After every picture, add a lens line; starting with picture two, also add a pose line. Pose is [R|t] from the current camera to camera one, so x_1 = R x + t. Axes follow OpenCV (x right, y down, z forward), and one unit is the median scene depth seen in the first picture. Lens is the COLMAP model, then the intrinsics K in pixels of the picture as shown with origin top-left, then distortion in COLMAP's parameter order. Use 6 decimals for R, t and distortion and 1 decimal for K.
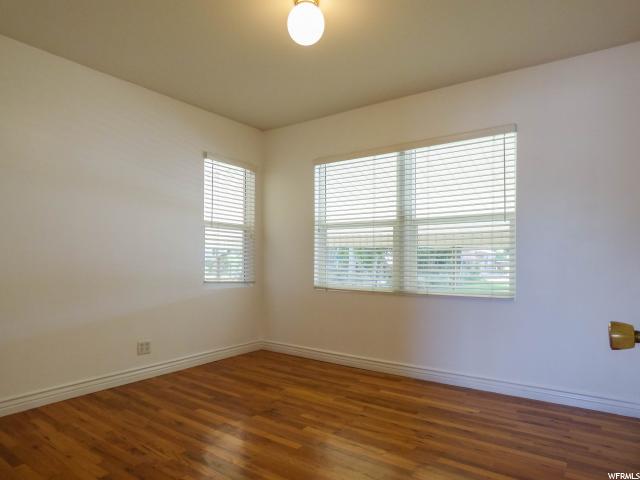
lens RADIAL K [[370.7, 0, 320.8], [0, 370.7, 261.5], [0, 0, 1]] dist [-0.029838, 0.000555]
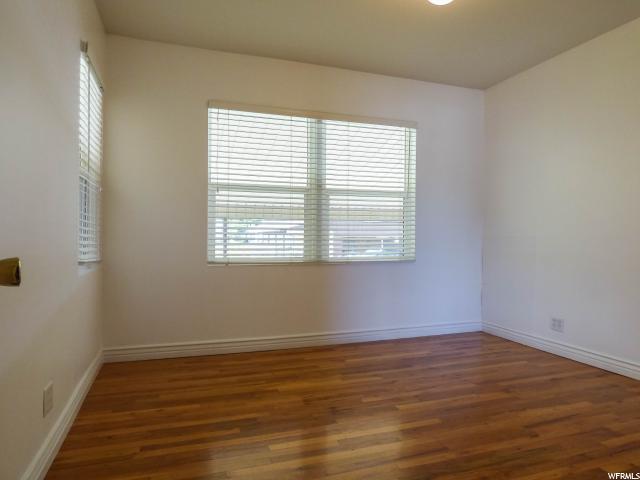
lens RADIAL K [[388.1, 0, 319.5], [0, 388.1, 233.2], [0, 0, 1]] dist [-0.033376, 0.003384]
pose [[0.615714, 0.002234, 0.787967, -0.641924], [-0.000570, 0.999997, -0.002389, 0.010591], [-0.787970, 0.001022, 0.615713, 0.385312]]
